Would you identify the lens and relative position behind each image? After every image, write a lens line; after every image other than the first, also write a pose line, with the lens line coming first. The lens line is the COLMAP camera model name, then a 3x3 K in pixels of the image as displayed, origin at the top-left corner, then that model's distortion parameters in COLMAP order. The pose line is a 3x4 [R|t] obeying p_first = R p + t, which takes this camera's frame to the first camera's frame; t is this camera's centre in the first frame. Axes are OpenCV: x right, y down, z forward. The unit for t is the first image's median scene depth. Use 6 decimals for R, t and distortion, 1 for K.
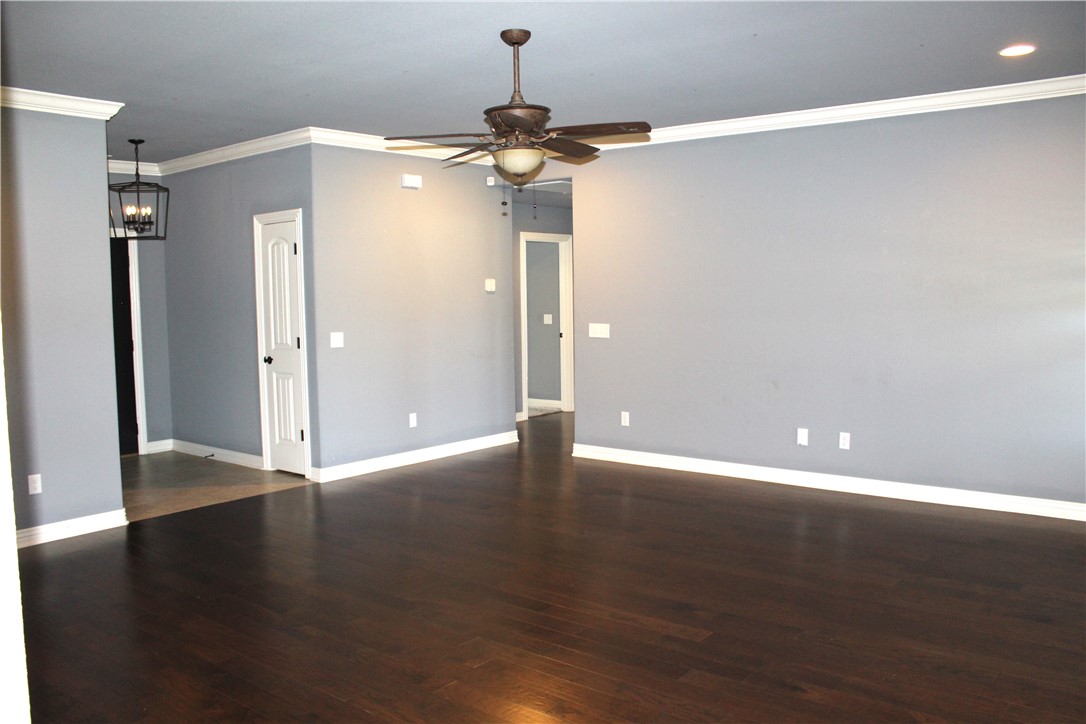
lens RADIAL K [[902.0, 0, 544.7], [0, 902.0, 371.4], [0, 0, 1]] dist [-0.165357, 0.168910]
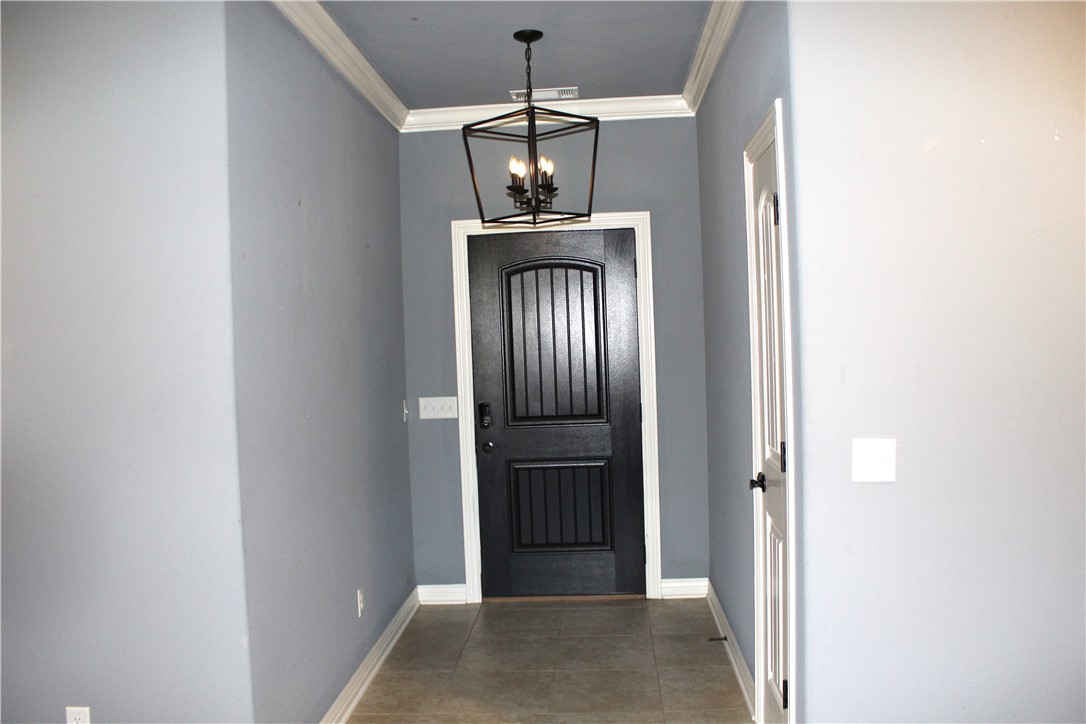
lens RADIAL K [[902.0, 0, 544.7], [0, 902.0, 371.4], [0, 0, 1]] dist [-0.165357, 0.168910]
pose [[0.589334, 0.027533, -0.807420, -0.029812], [-0.039859, 0.999193, 0.004979, -0.063593], [0.806906, 0.029248, 0.589955, 0.665731]]
